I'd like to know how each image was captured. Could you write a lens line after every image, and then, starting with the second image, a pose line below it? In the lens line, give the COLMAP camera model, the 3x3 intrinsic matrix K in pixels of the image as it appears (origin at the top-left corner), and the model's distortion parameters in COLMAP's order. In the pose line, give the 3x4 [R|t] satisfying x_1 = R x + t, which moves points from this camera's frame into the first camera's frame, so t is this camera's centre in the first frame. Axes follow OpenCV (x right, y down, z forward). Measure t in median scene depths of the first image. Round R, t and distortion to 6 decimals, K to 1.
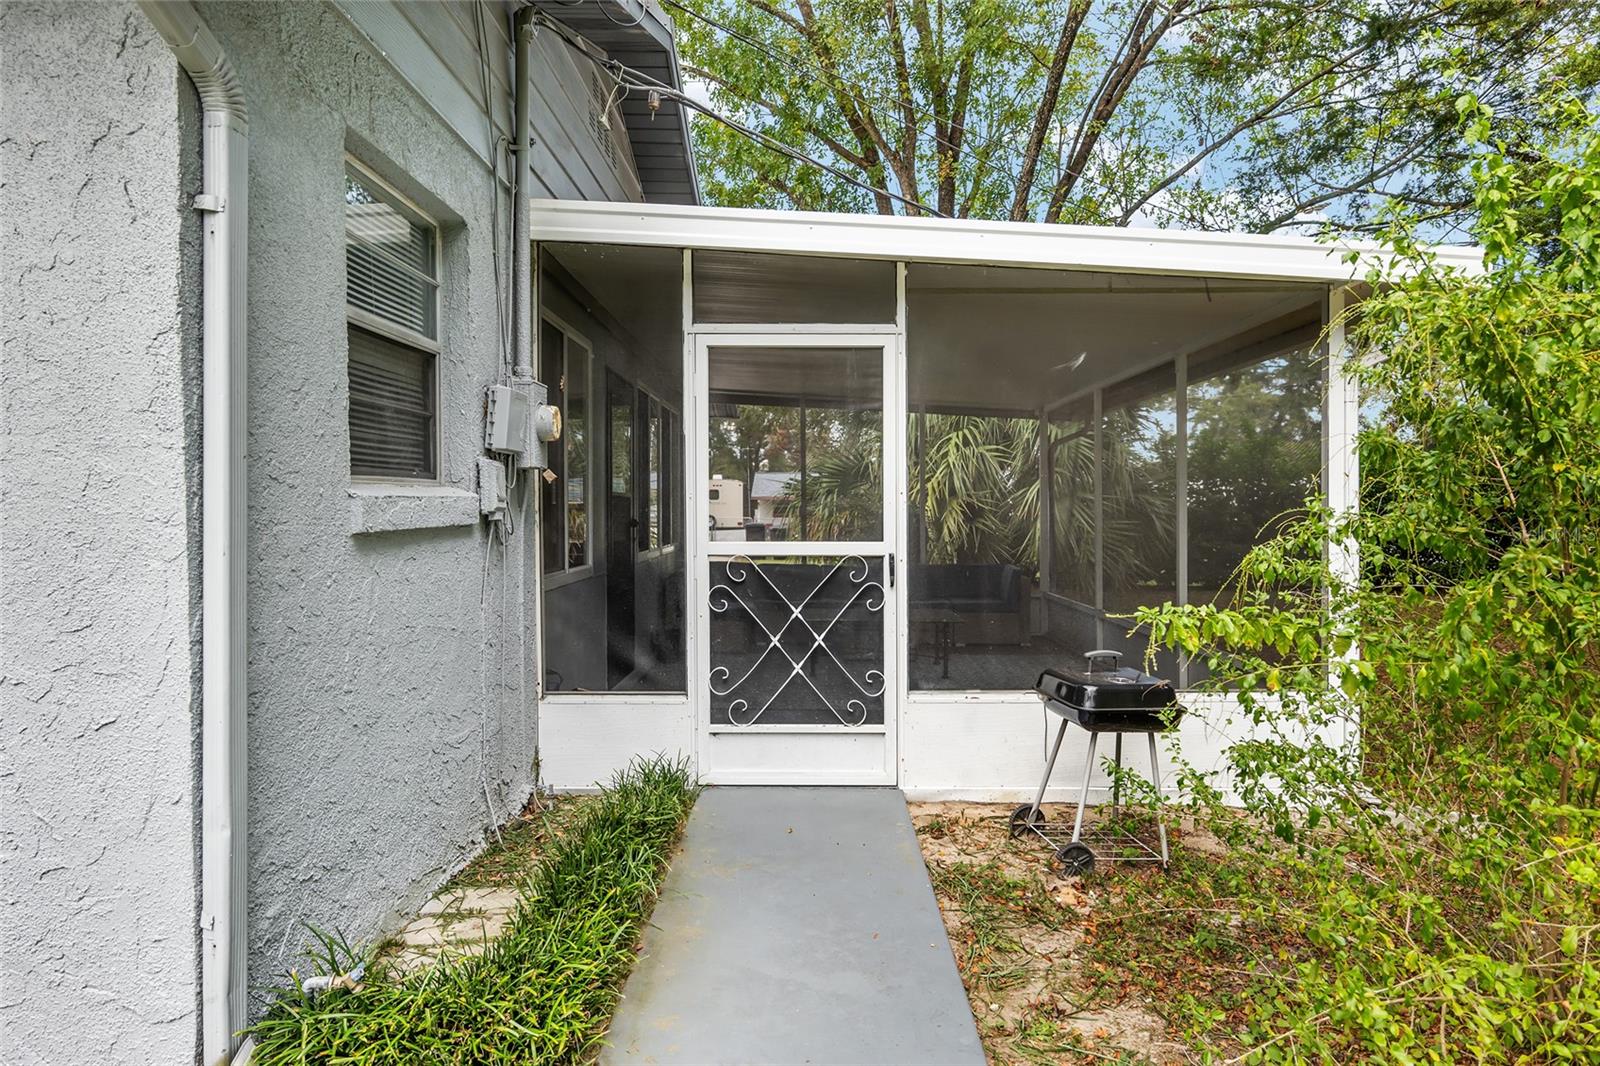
lens RADIAL K [[985.6, 0, 801.8], [0, 985.6, 528.6], [0, 0, 1]] dist [-0.003426, -0.000474]
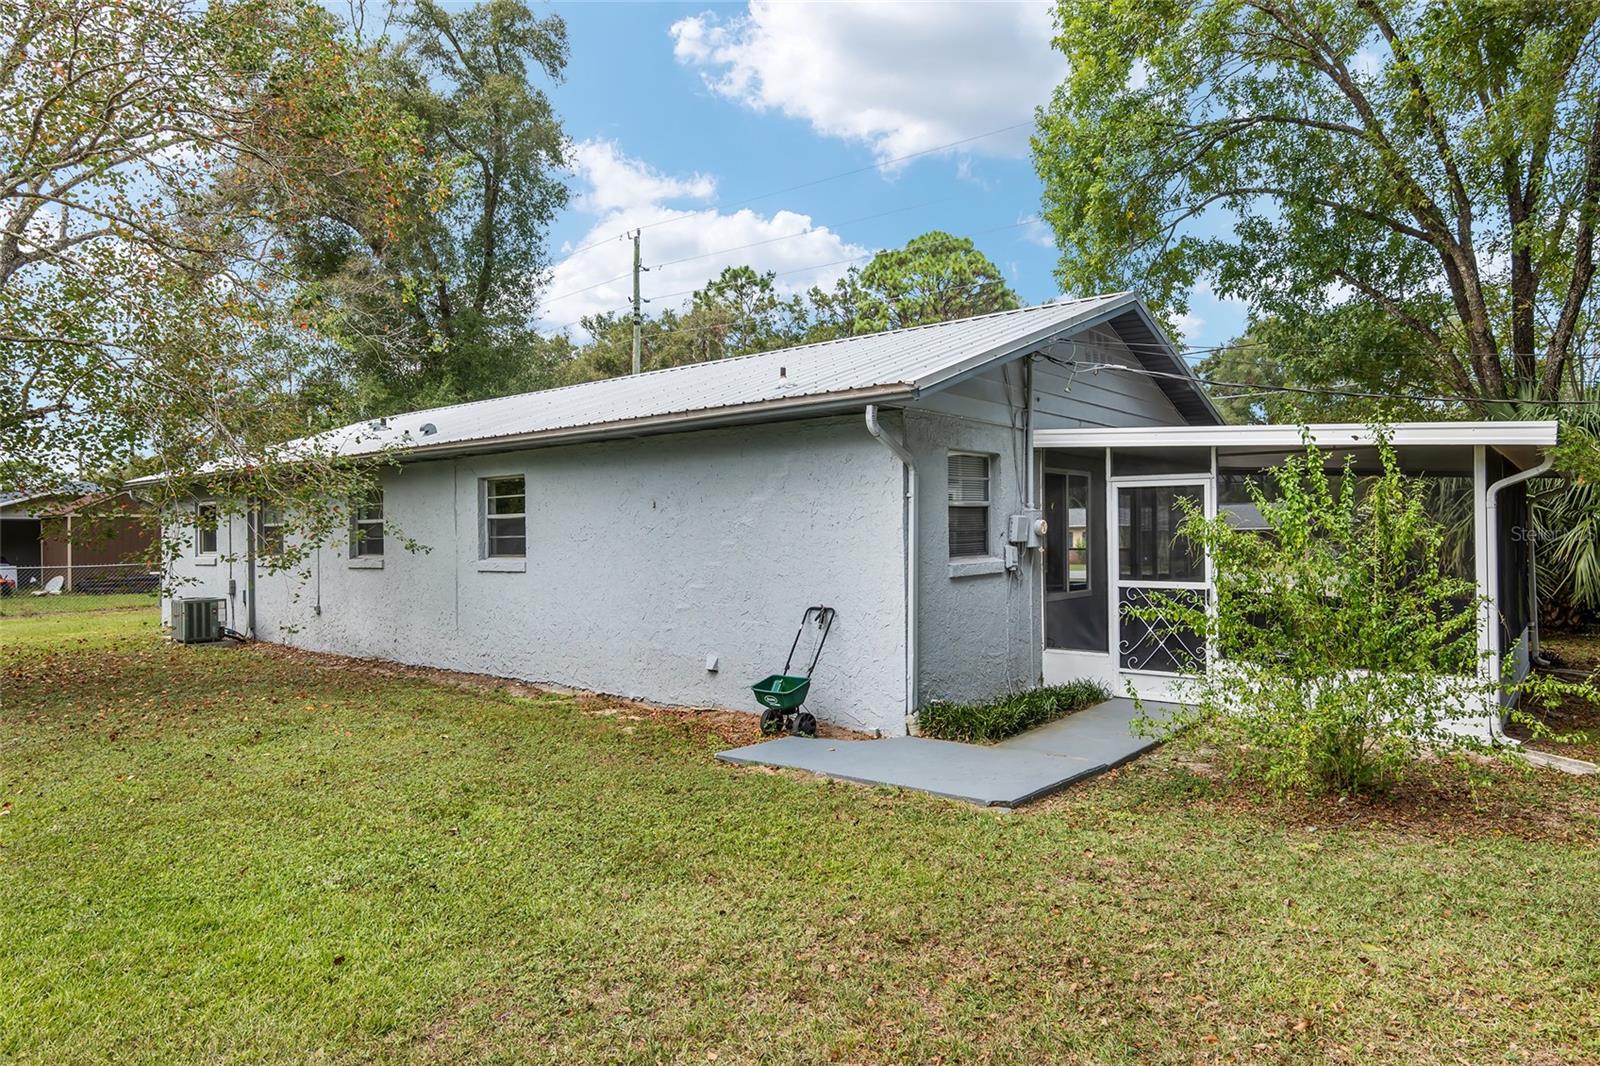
lens RADIAL K [[985.6, 0, 799.6], [0, 985.6, 536.4], [0, 0, 1]] dist [-0.003426, -0.000474]
pose [[0.781870, -0.004141, -0.623428, 0.832764], [-0.005311, 0.999897, -0.013302, -0.059798], [0.623419, 0.013712, 0.781768, -1.297704]]
